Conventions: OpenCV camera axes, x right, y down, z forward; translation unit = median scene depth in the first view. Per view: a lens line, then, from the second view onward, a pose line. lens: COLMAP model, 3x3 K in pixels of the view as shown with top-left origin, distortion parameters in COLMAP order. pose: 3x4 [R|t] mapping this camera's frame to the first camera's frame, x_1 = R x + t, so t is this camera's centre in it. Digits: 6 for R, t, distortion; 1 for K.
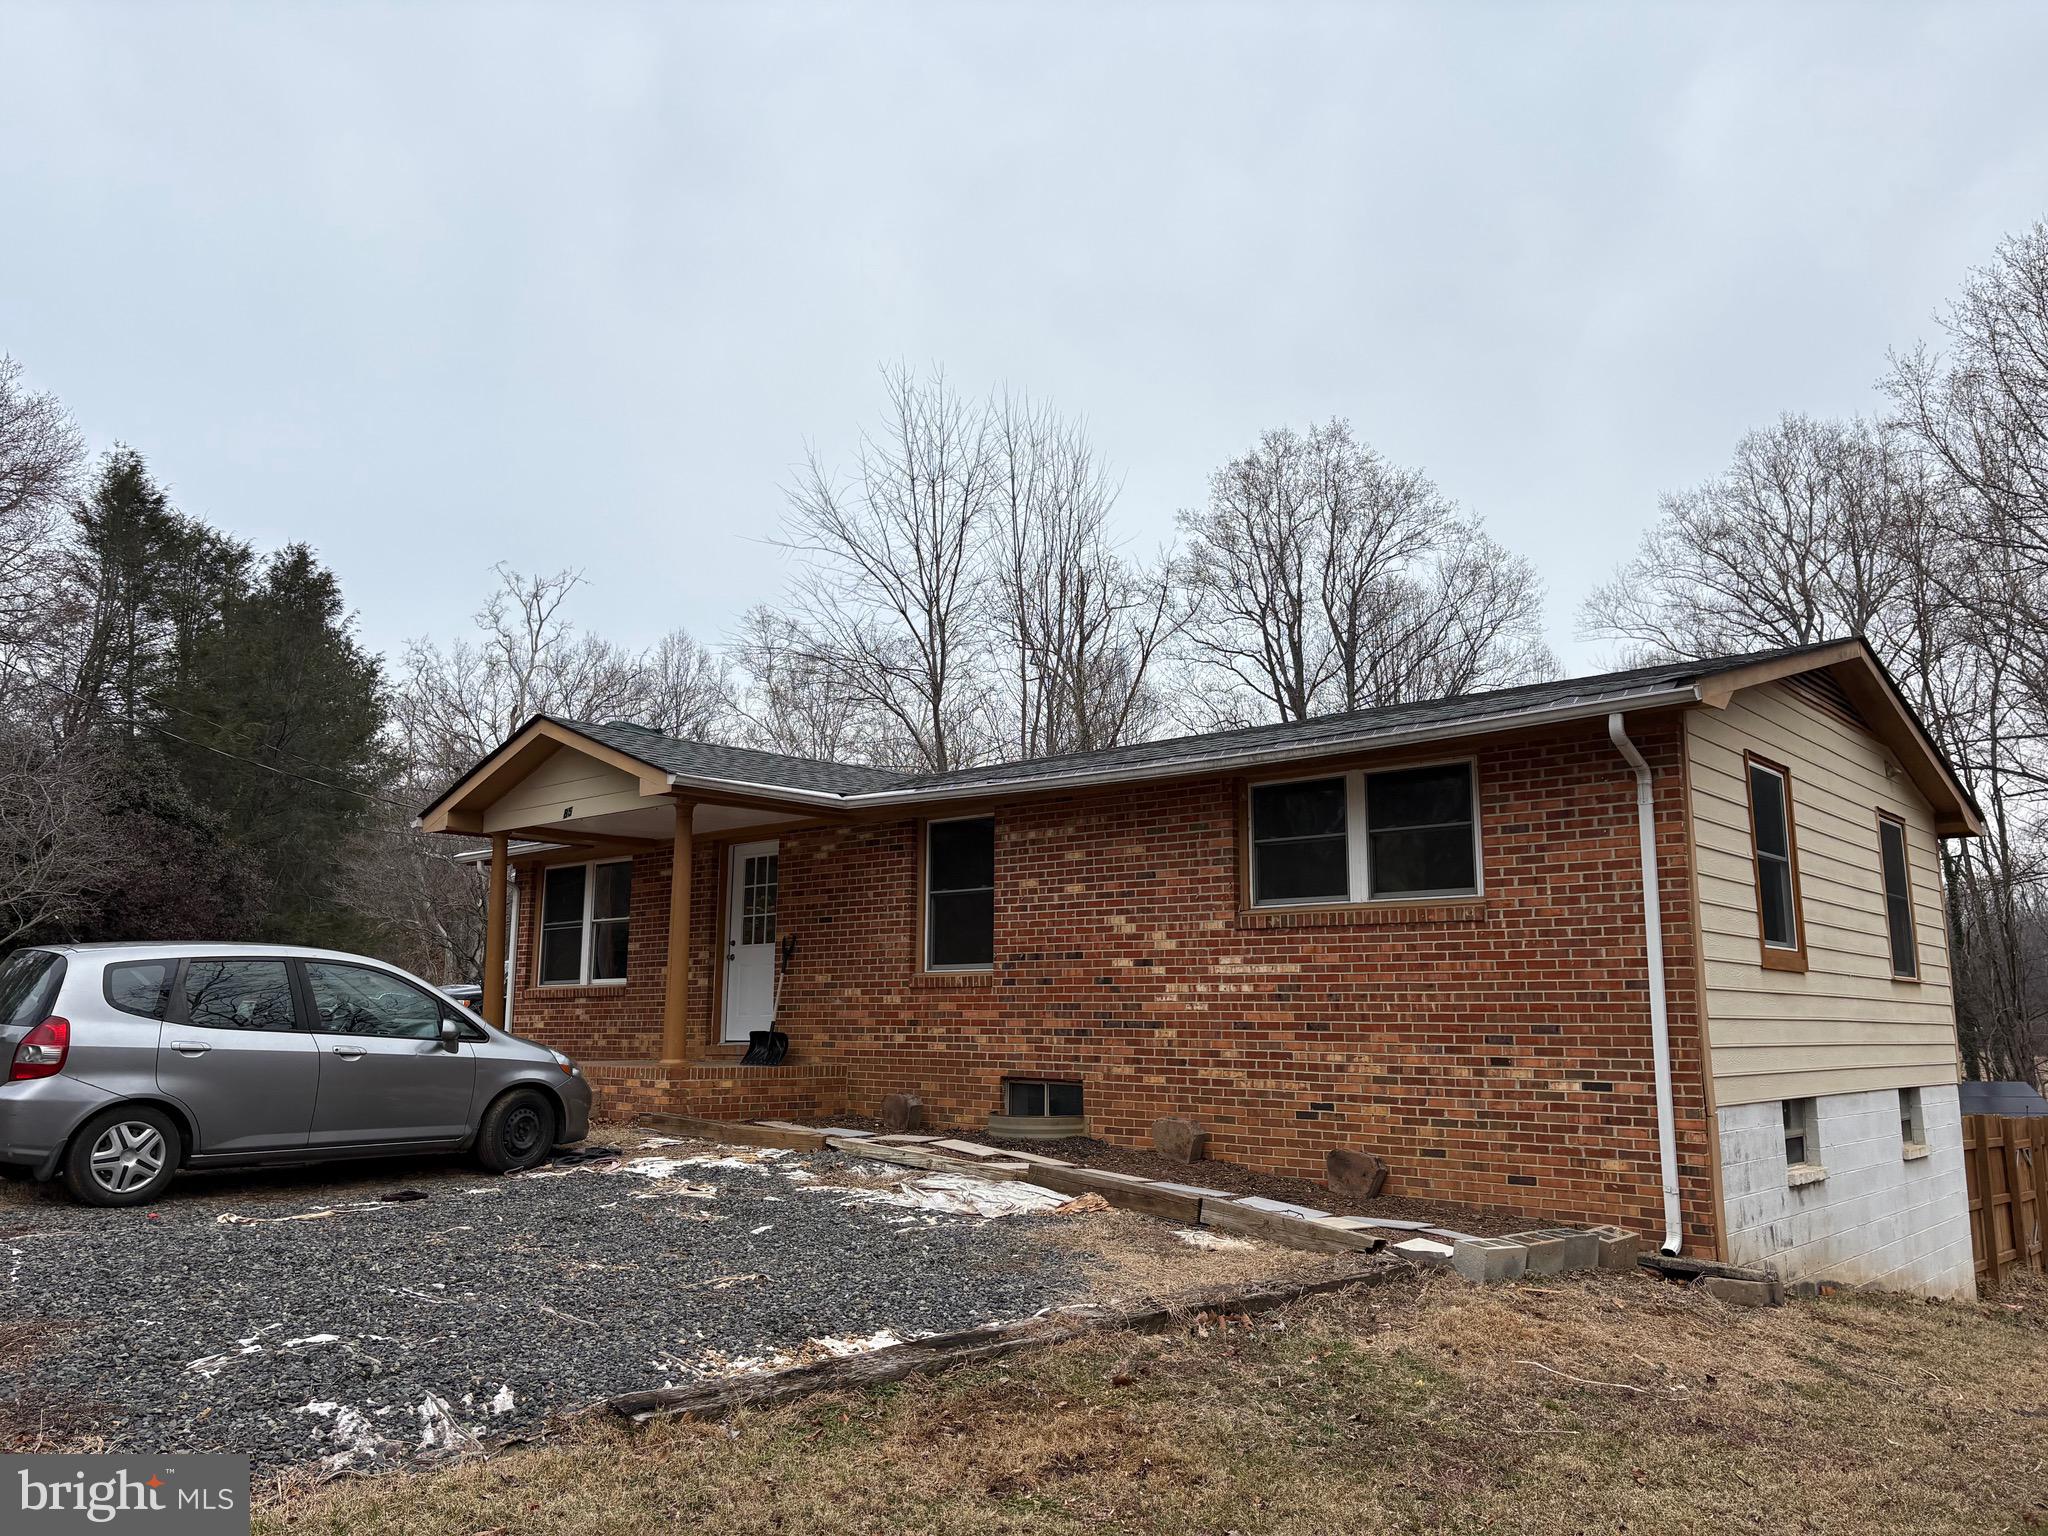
lens RADIAL K [[1532.7, 0, 1017.6], [0, 1532.7, 763.0], [0, 0, 1]] dist [0.036459, -0.027063]
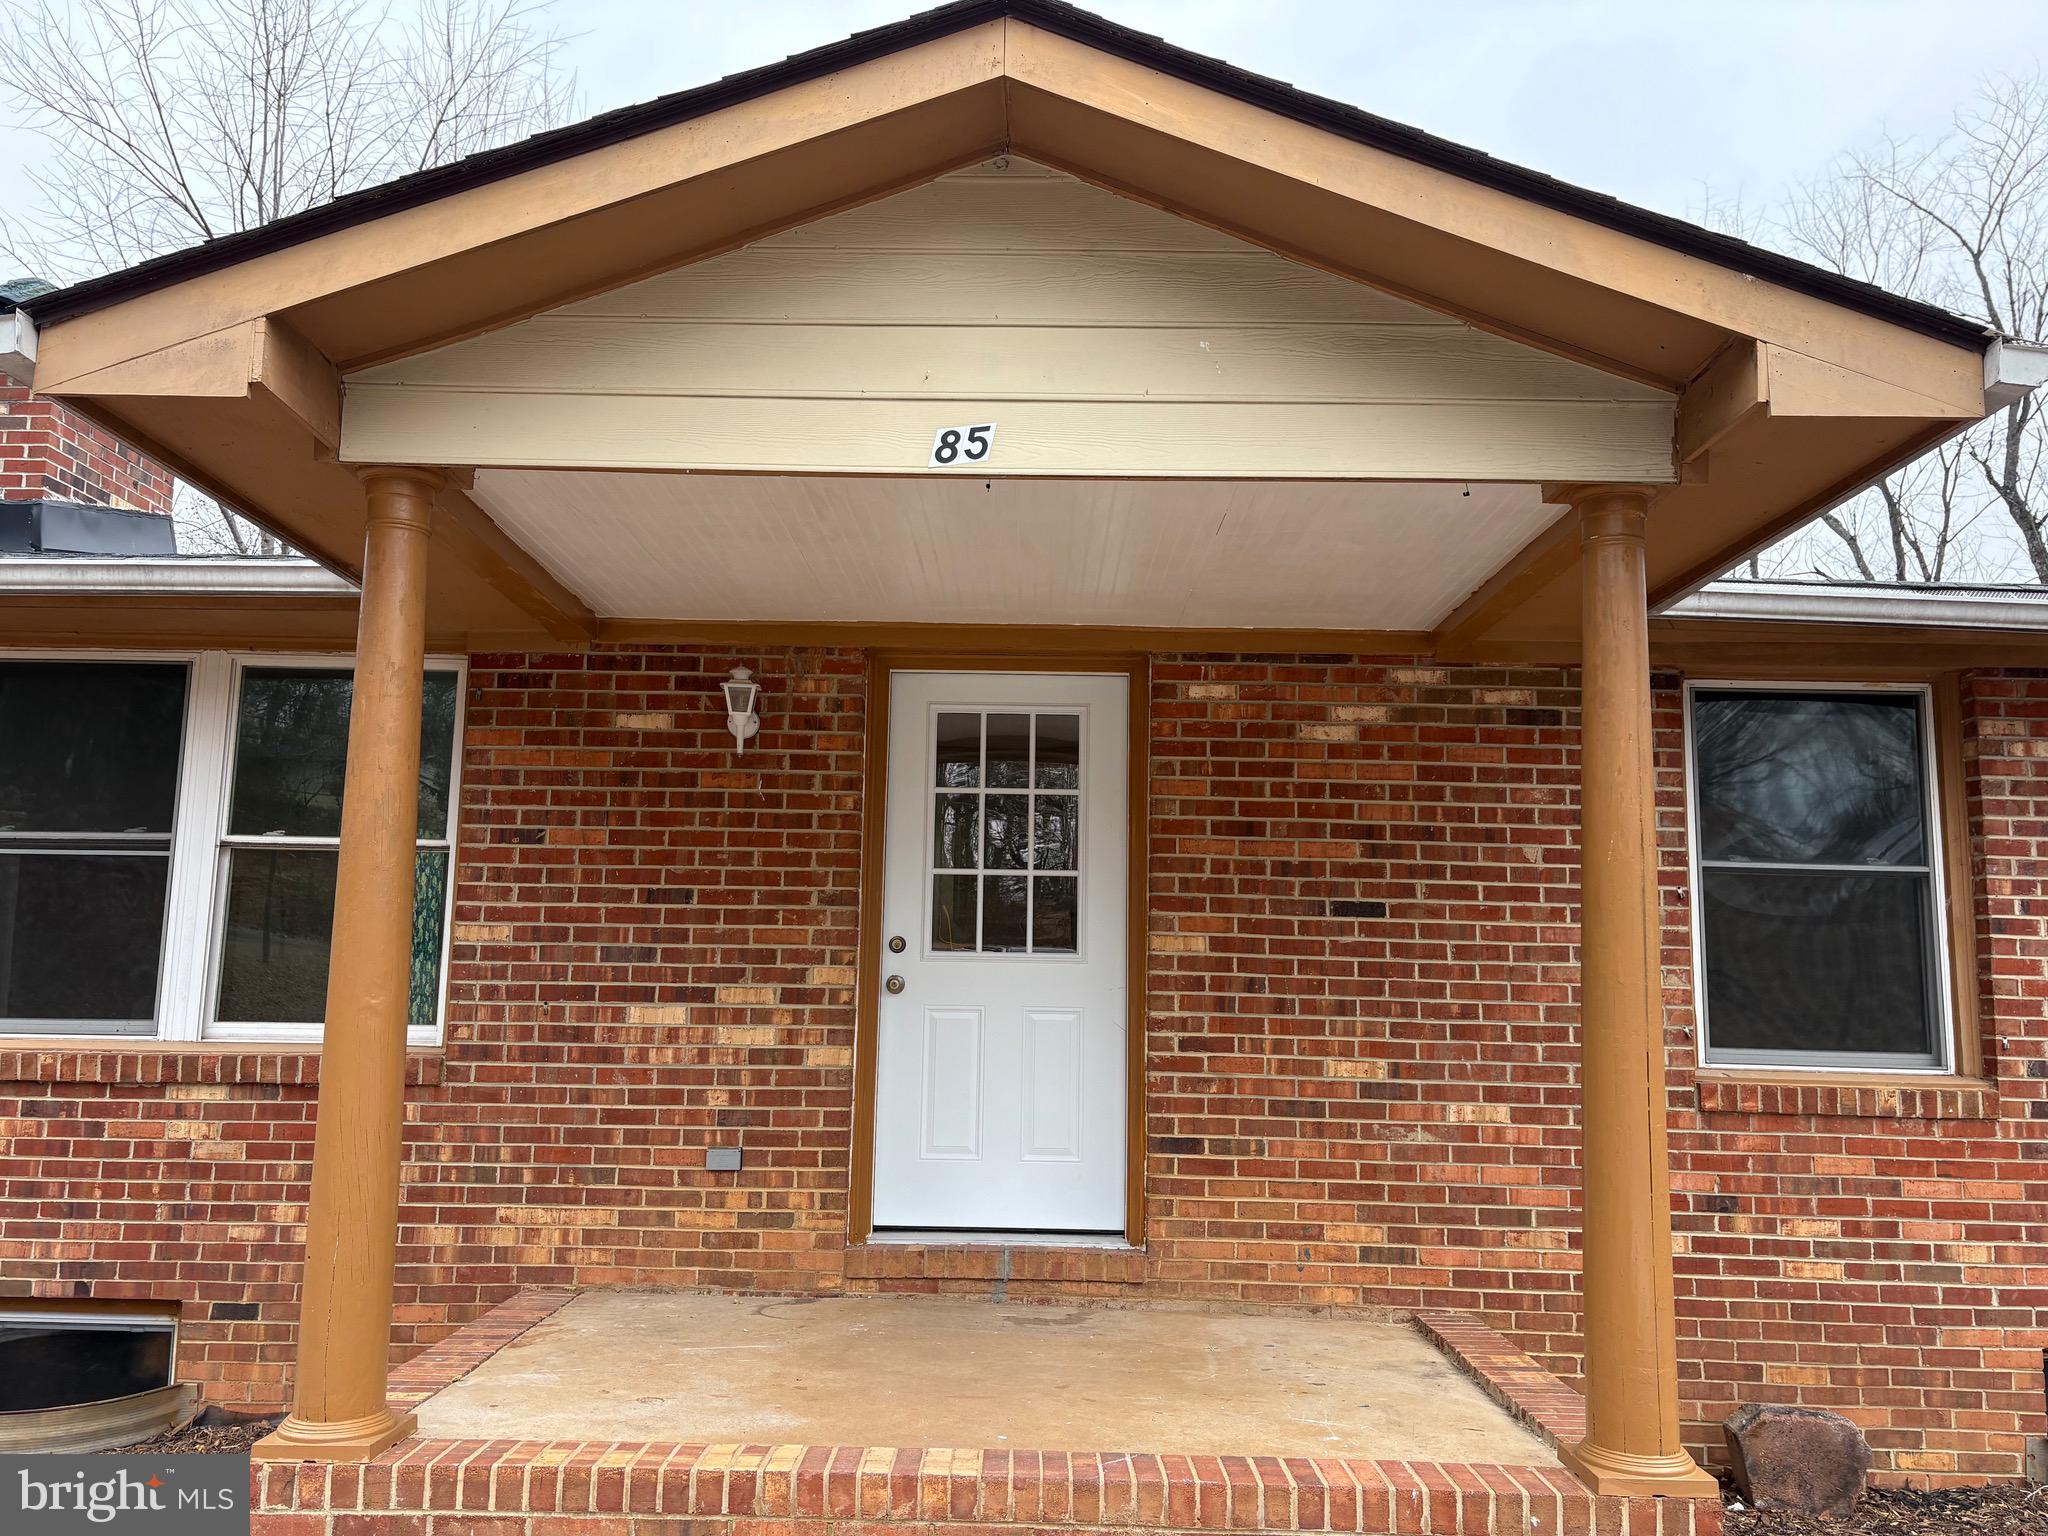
lens RADIAL K [[1532.7, 0, 1034.5], [0, 1532.7, 781.3], [0, 0, 1]] dist [0.036459, -0.027063]
pose [[0.761526, 0.083368, 0.642751, -0.432685], [-0.129048, 0.991340, 0.024314, 0.074768], [-0.635158, -0.101462, 0.765689, 0.790154]]
